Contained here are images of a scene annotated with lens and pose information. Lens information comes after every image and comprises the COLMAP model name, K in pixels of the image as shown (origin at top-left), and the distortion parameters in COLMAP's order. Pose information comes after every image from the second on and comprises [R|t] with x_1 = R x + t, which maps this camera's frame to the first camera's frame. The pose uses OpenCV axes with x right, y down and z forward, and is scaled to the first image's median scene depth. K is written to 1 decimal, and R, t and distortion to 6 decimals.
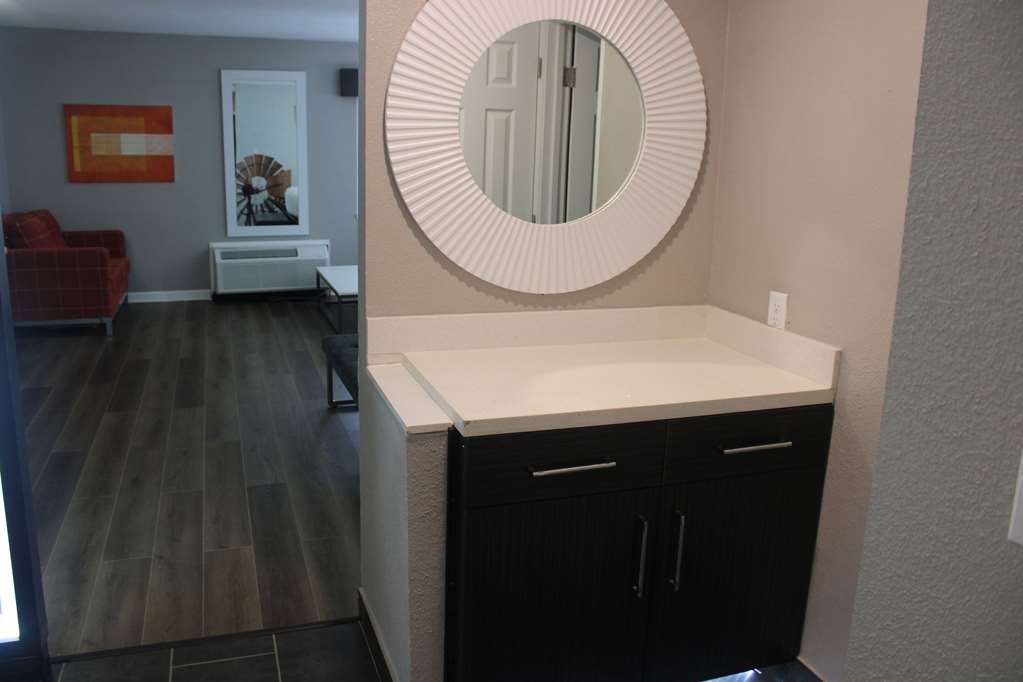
lens RADIAL K [[854.7, 0, 511.5], [0, 854.7, 341.0], [0, 0, 1]] dist [-0.076320, -0.002594]
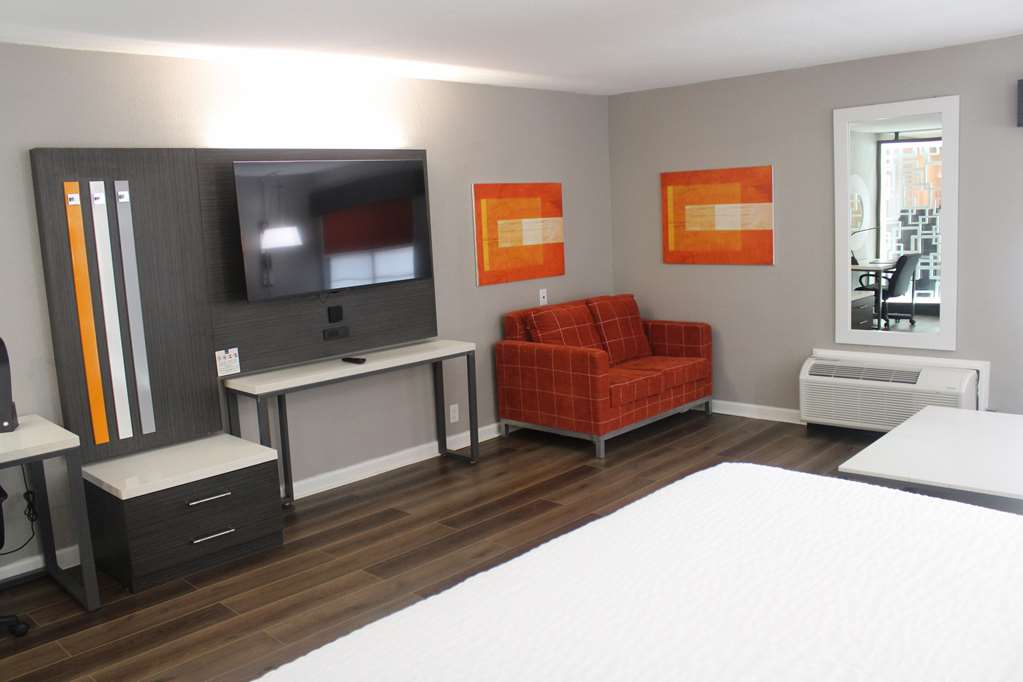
lens RADIAL K [[854.7, 0, 511.5], [0, 854.7, 341.0], [0, 0, 1]] dist [-0.076320, -0.002594]
pose [[0.438549, 0.092748, -0.893909, 0.189127], [-0.143253, 0.989157, 0.032351, -0.115754], [0.887217, 0.113867, 0.447080, 0.473709]]
